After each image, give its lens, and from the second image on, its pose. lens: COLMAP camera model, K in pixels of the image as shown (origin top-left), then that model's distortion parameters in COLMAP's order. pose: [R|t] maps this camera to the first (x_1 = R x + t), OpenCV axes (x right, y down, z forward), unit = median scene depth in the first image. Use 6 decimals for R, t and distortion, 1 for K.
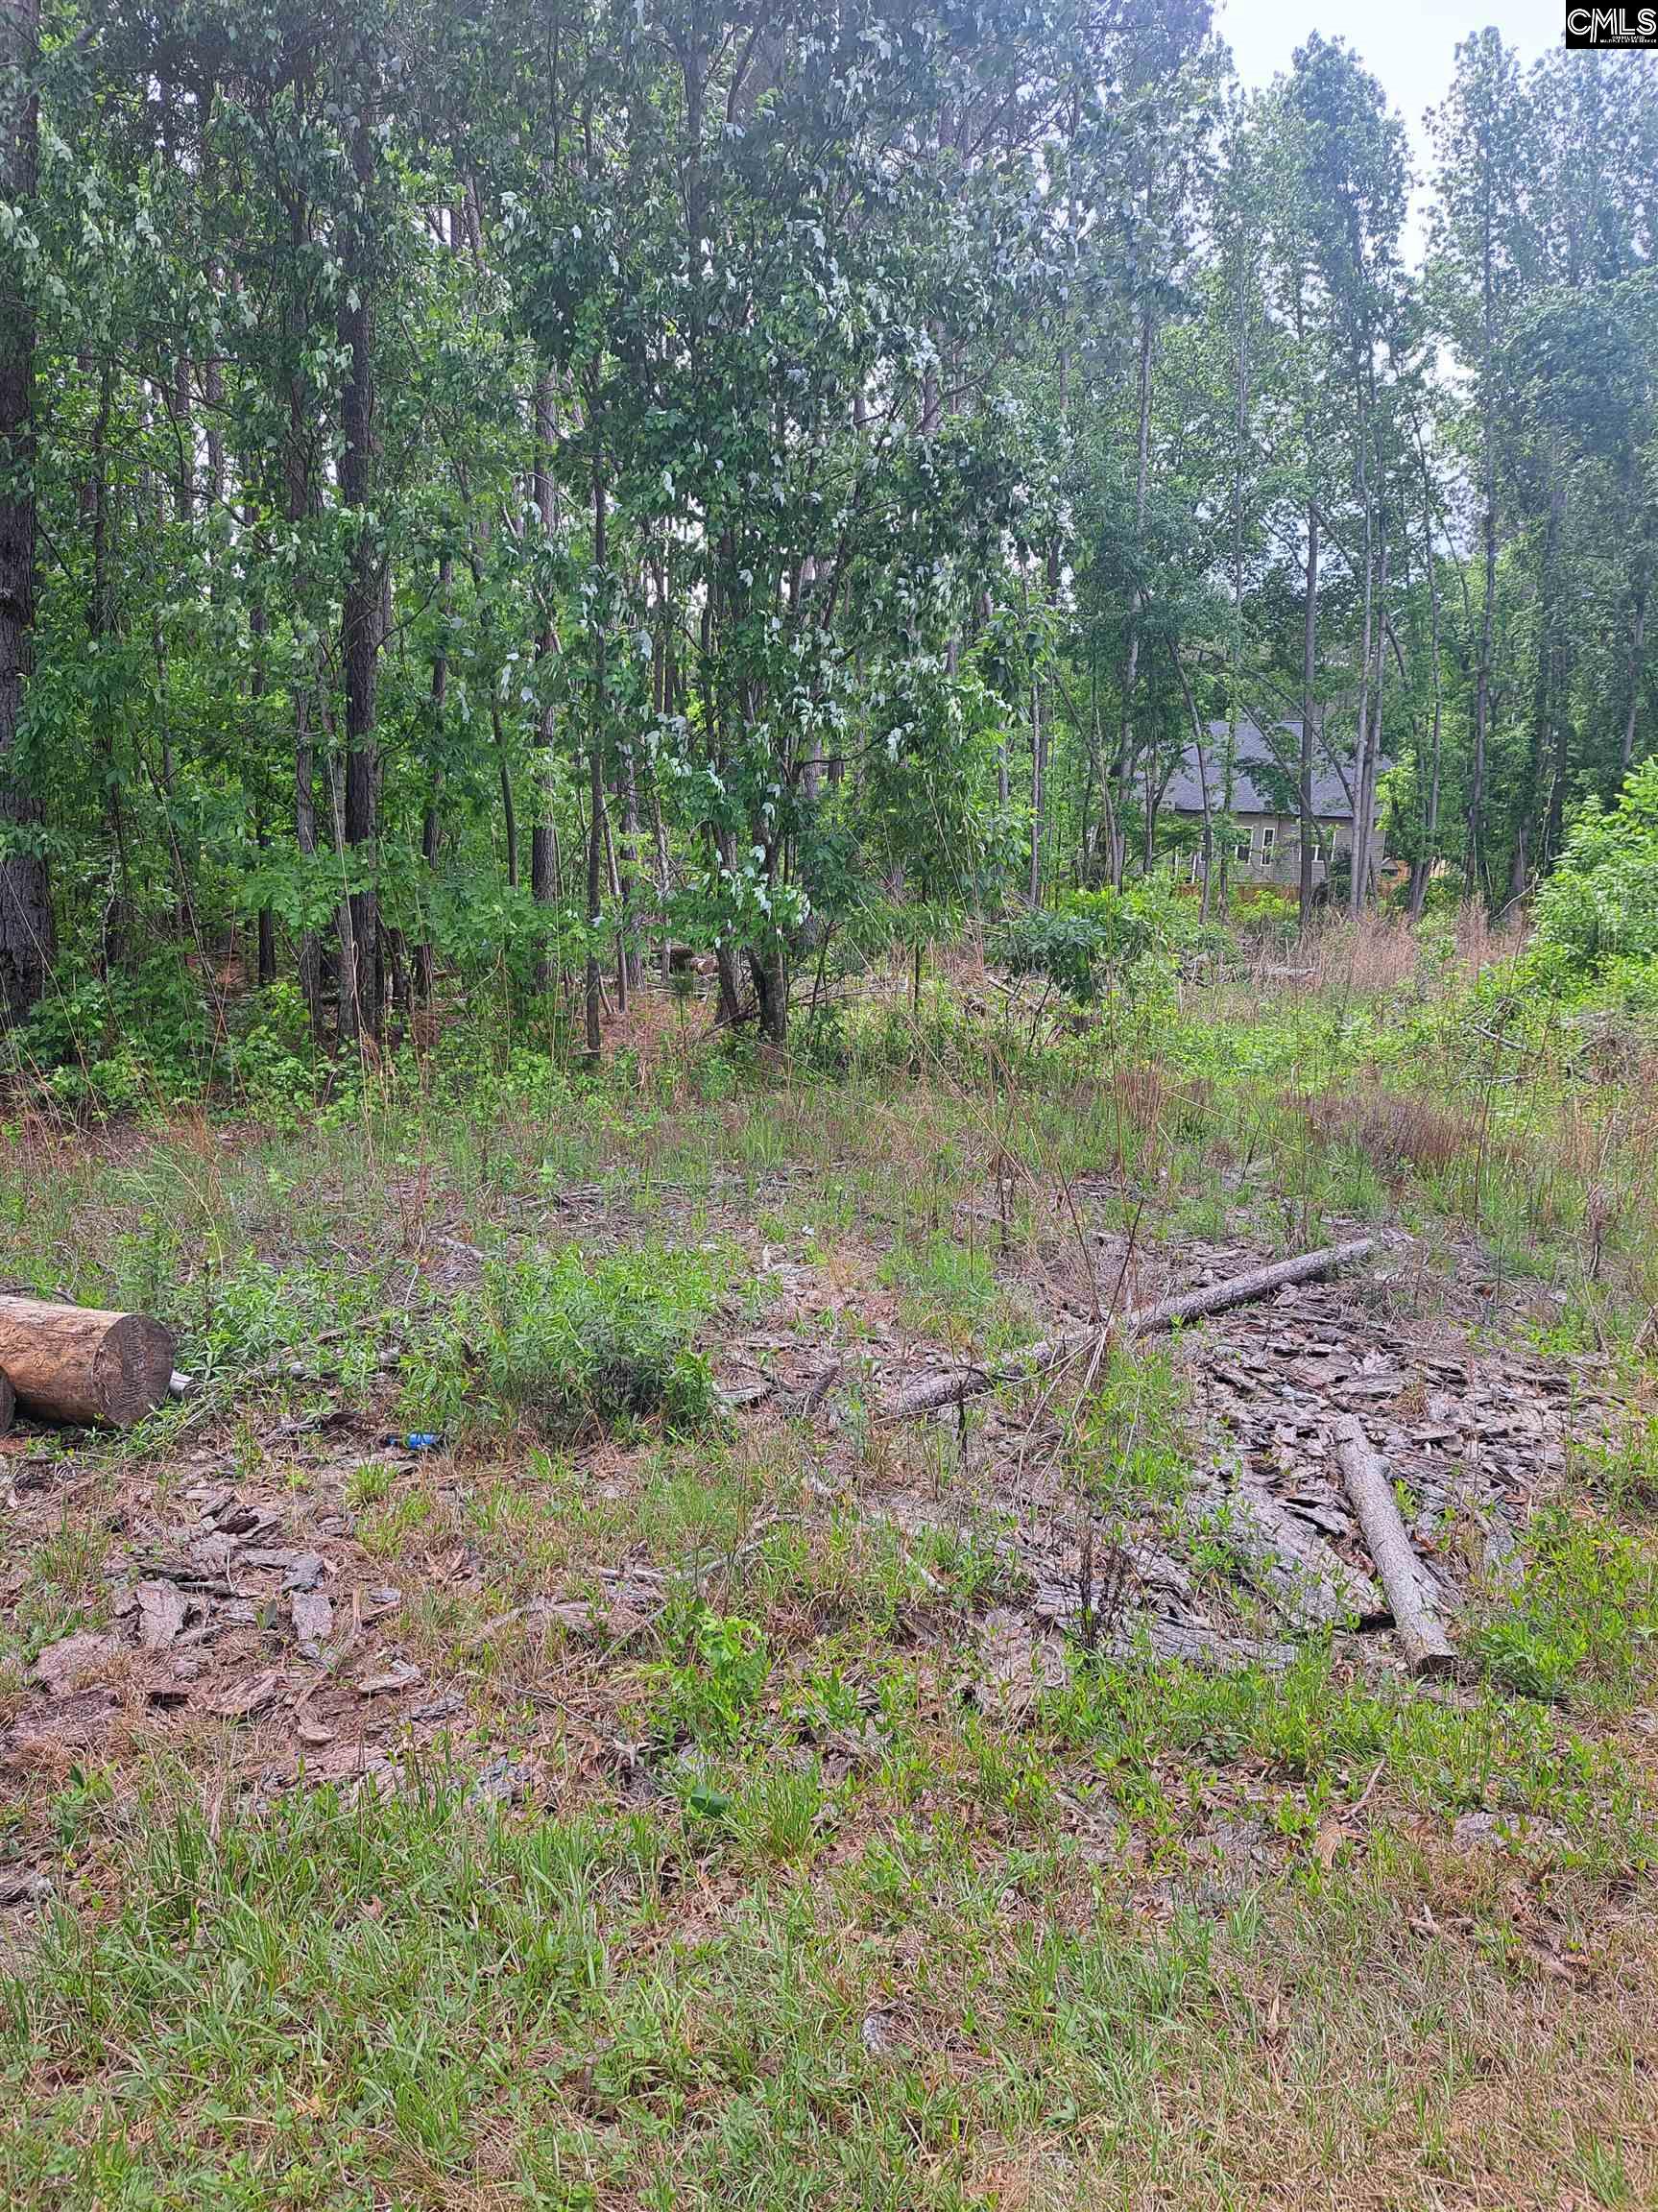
lens RADIAL K [[1601.6, 0, 818.3], [0, 1601.6, 1096.5], [0, 0, 1]] dist [0.062547, -0.060171]
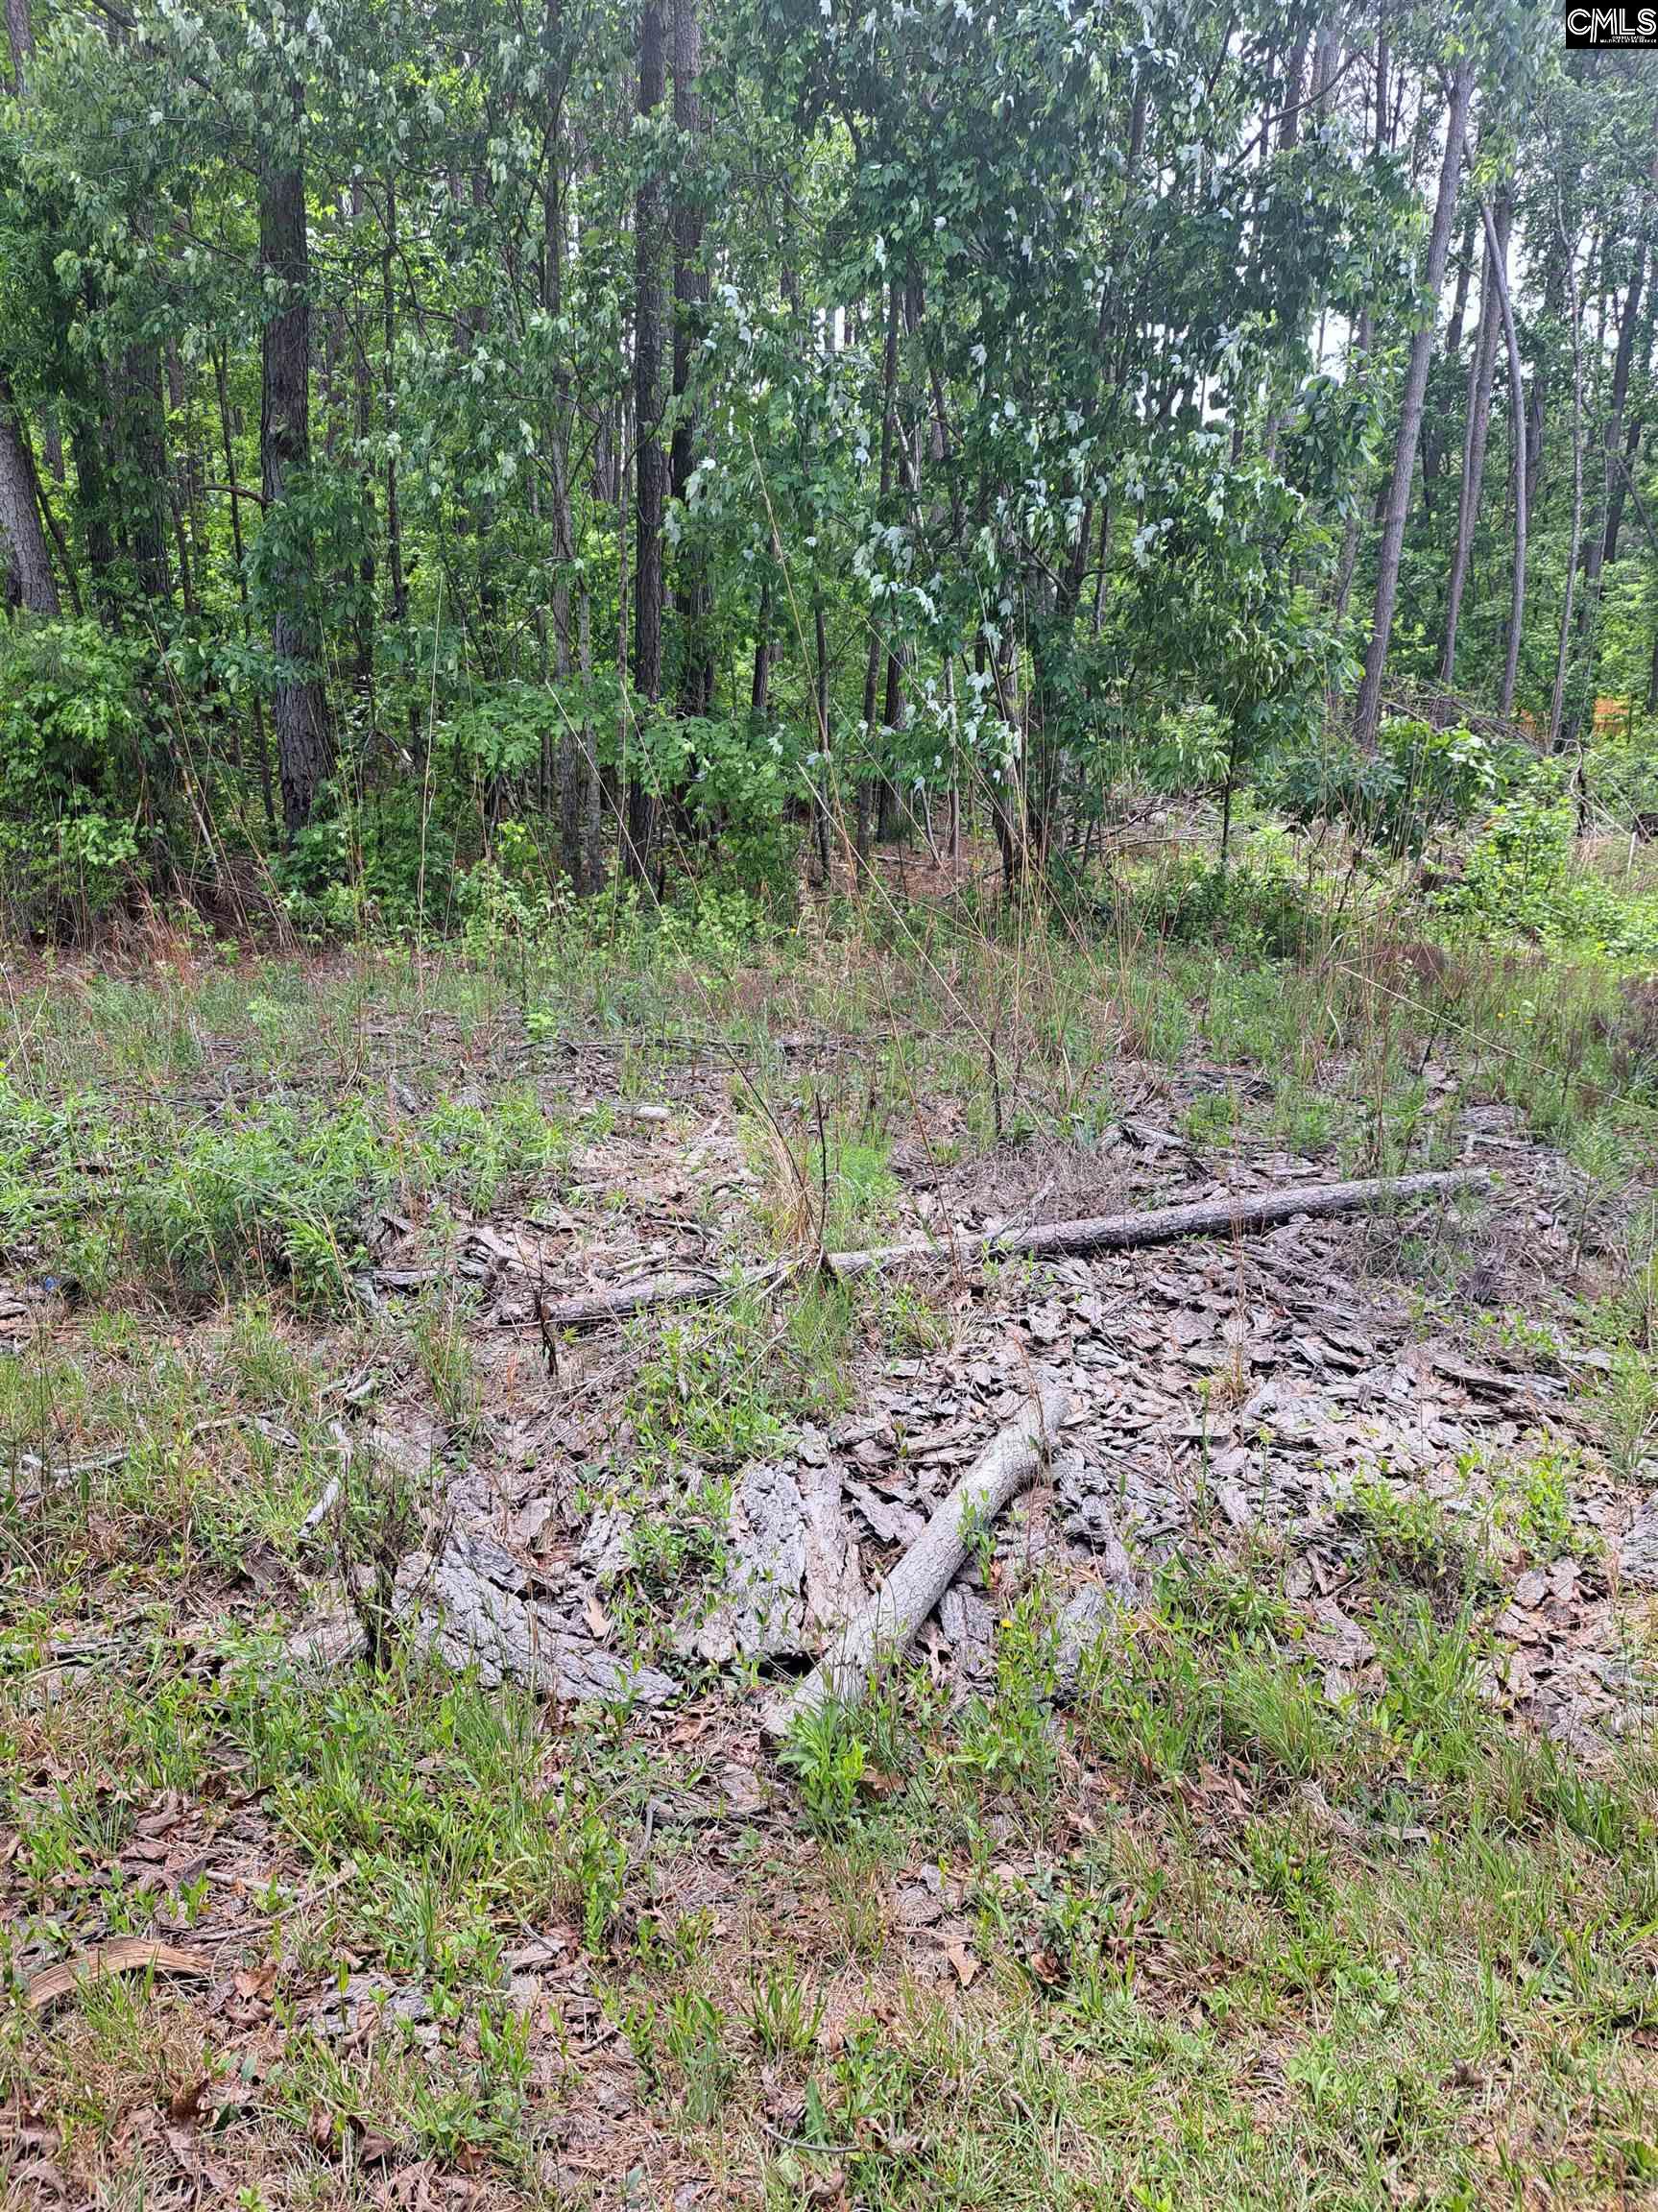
lens RADIAL K [[1601.6, 0, 829.7], [0, 1601.6, 1095.1], [0, 0, 1]] dist [0.062547, -0.060171]
pose [[0.934797, 0.078663, -0.346362, 0.217959], [-0.046894, 0.993964, 0.099180, -0.005844], [0.352073, -0.076471, 0.932843, 0.118324]]
